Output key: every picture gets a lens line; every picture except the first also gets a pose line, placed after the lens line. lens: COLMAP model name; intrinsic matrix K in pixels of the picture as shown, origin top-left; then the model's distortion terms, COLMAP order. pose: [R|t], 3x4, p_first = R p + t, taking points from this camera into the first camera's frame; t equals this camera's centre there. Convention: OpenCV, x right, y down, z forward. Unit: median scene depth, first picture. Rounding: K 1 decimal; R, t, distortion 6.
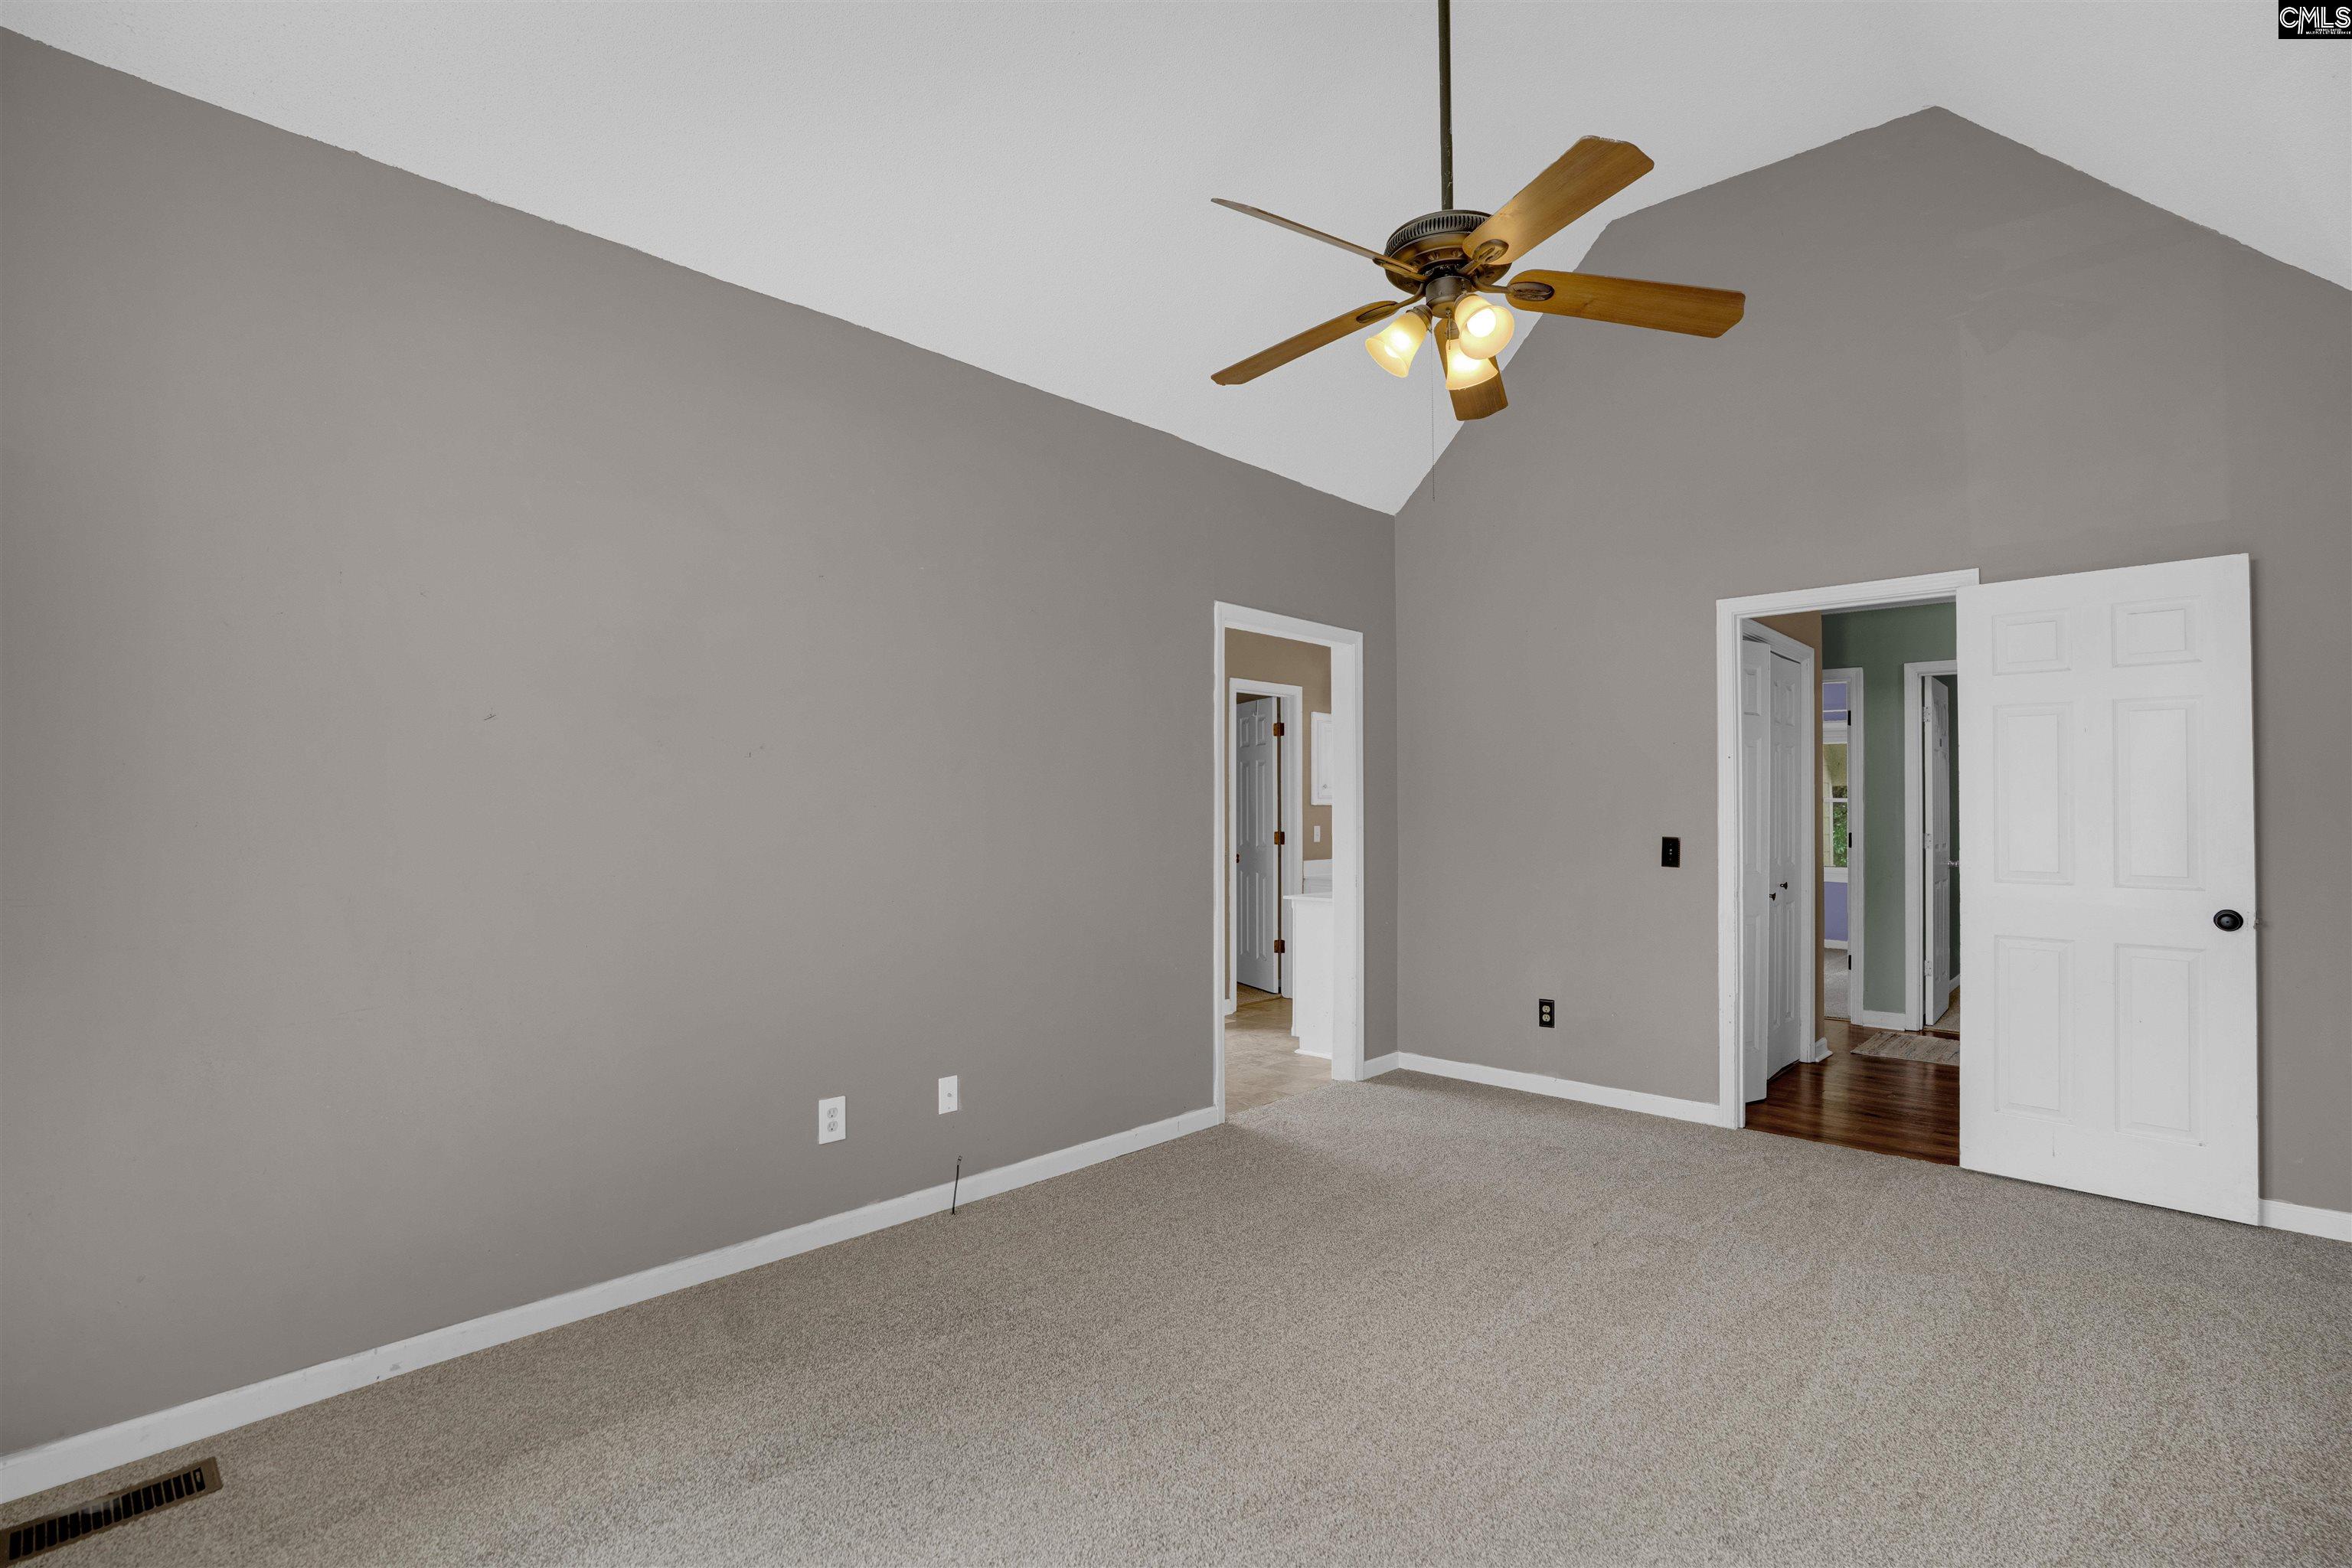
lens RADIAL K [[1116.3, 0, 1178.2], [0, 1116.3, 792.6], [0, 0, 1]] dist [0.002794, 0.000069]
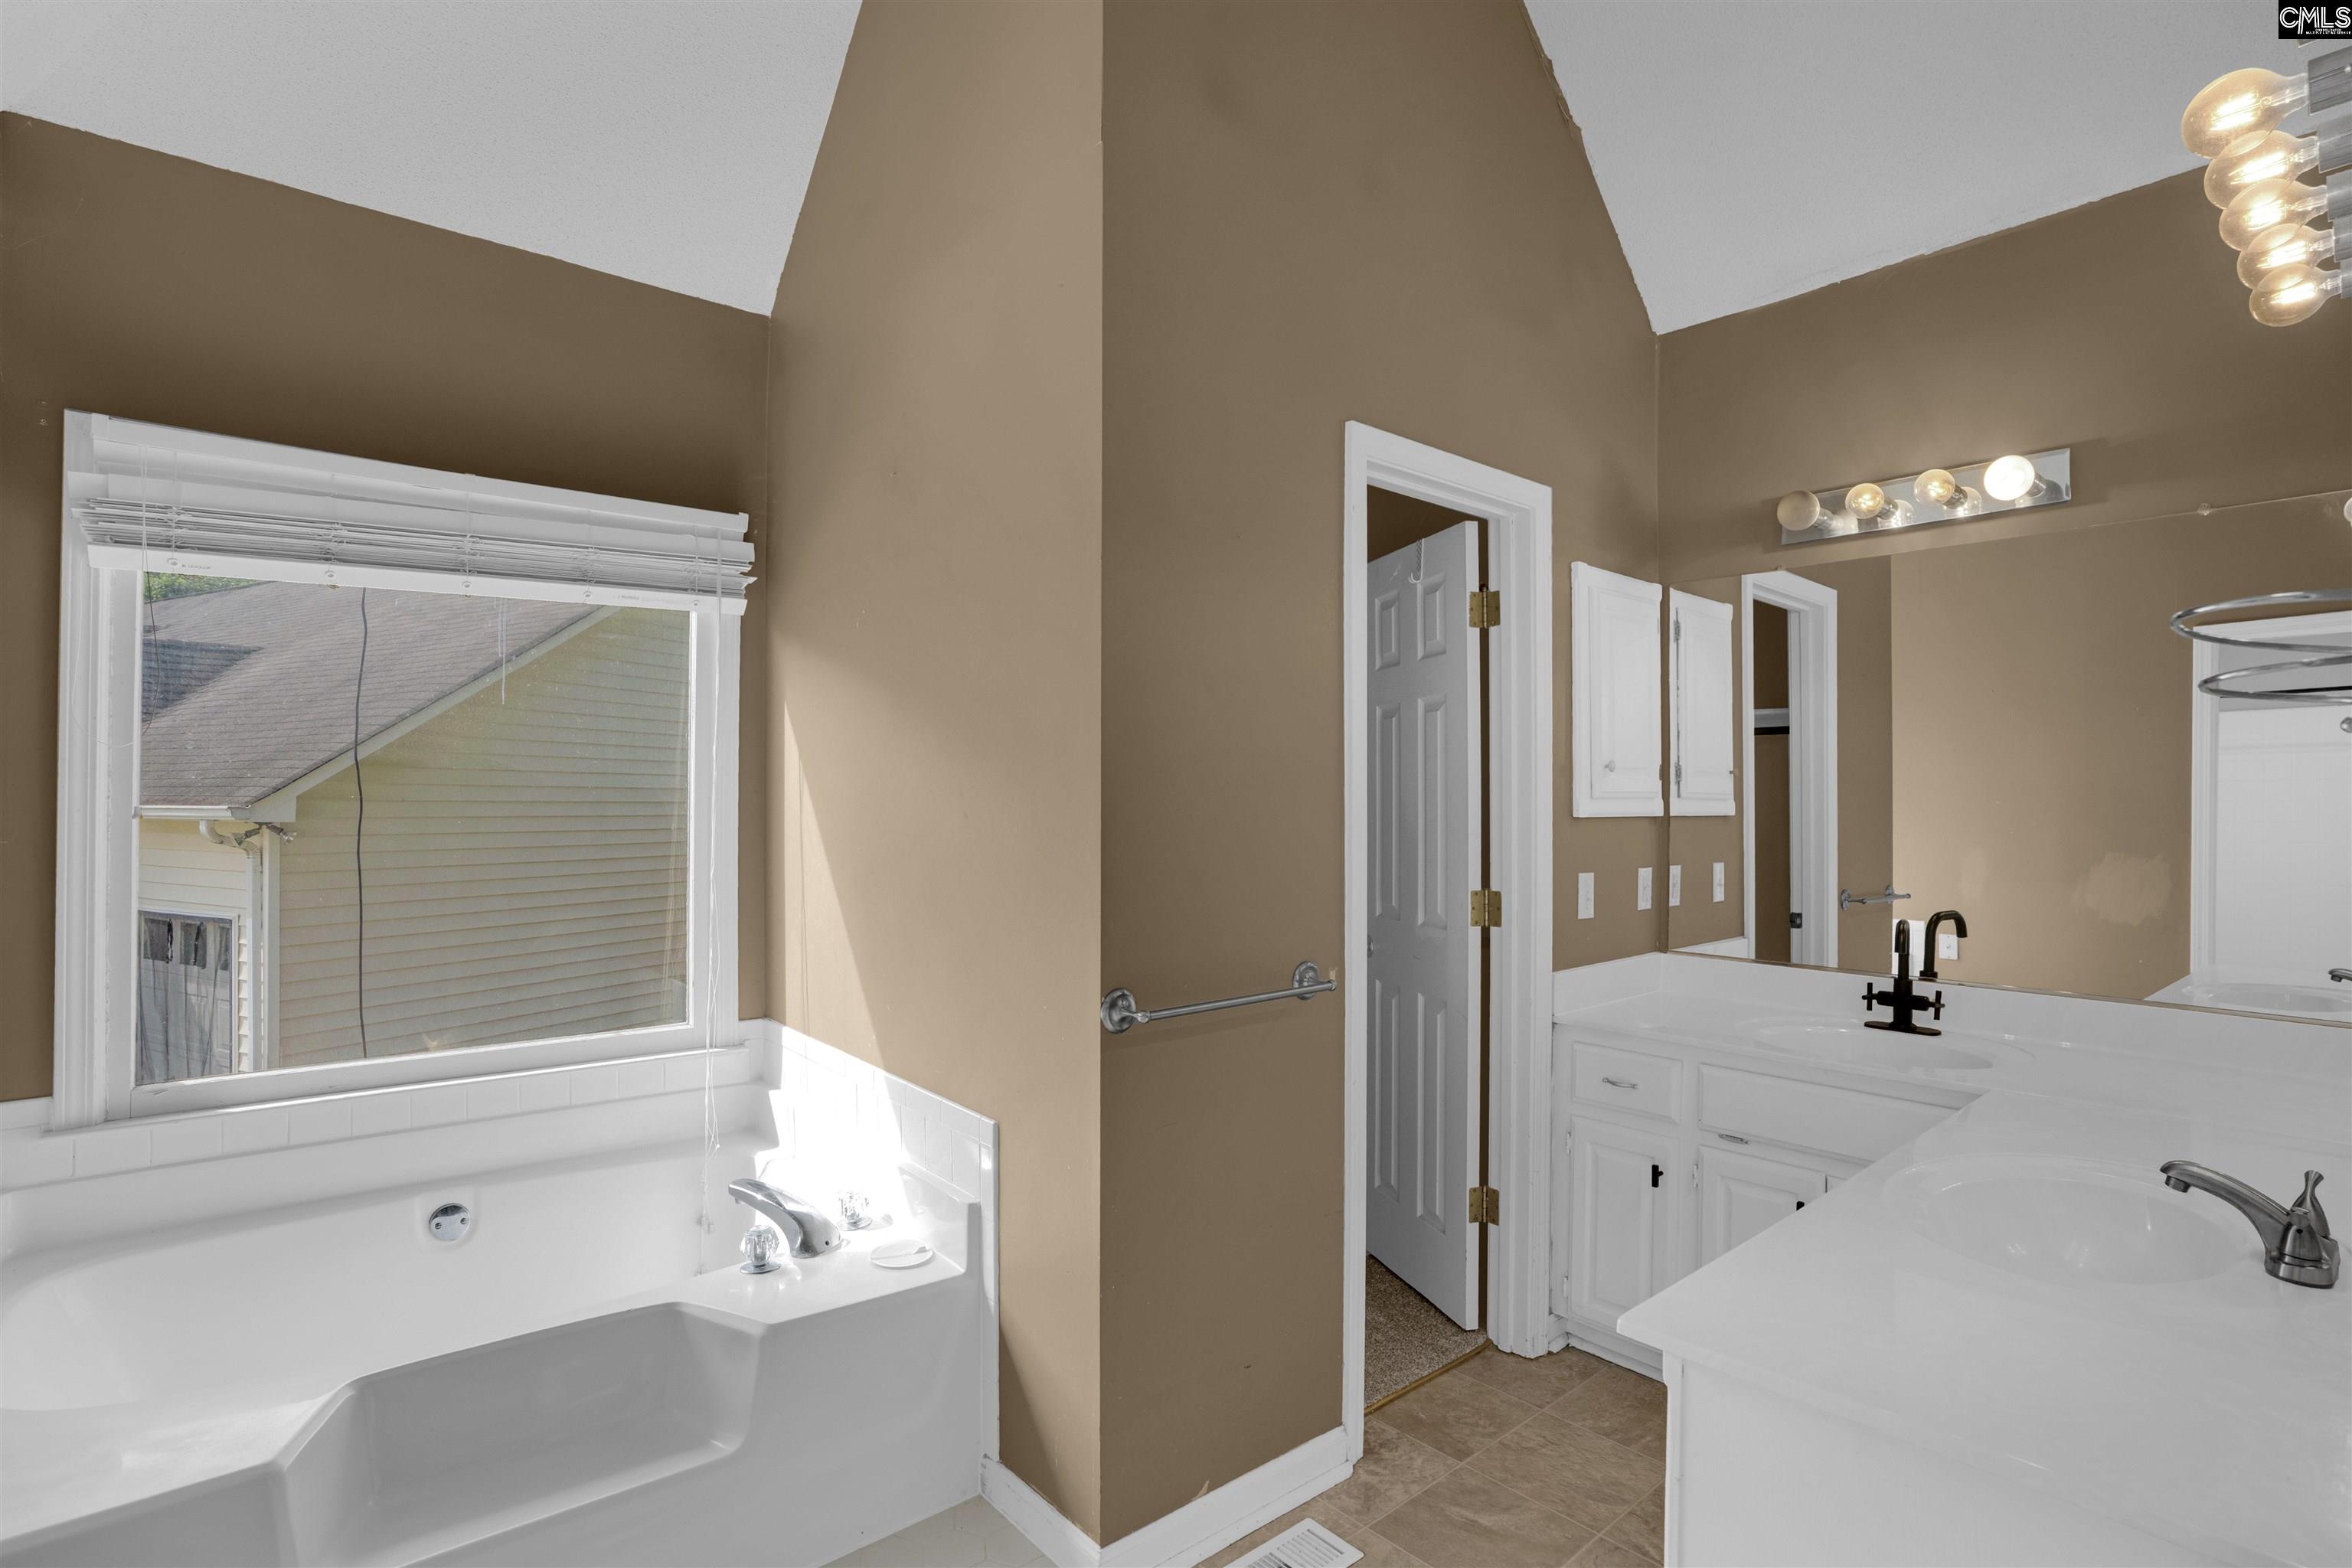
lens RADIAL K [[1116.3, 0, 1168.7], [0, 1116.3, 786.1], [0, 0, 1]] dist [0.002794, 0.000069]
pose [[0.987075, 0.002876, -0.160233, 0.046985], [-0.002251, 0.999989, 0.004087, -0.000645], [0.160243, -0.003673, 0.987071, 0.616925]]
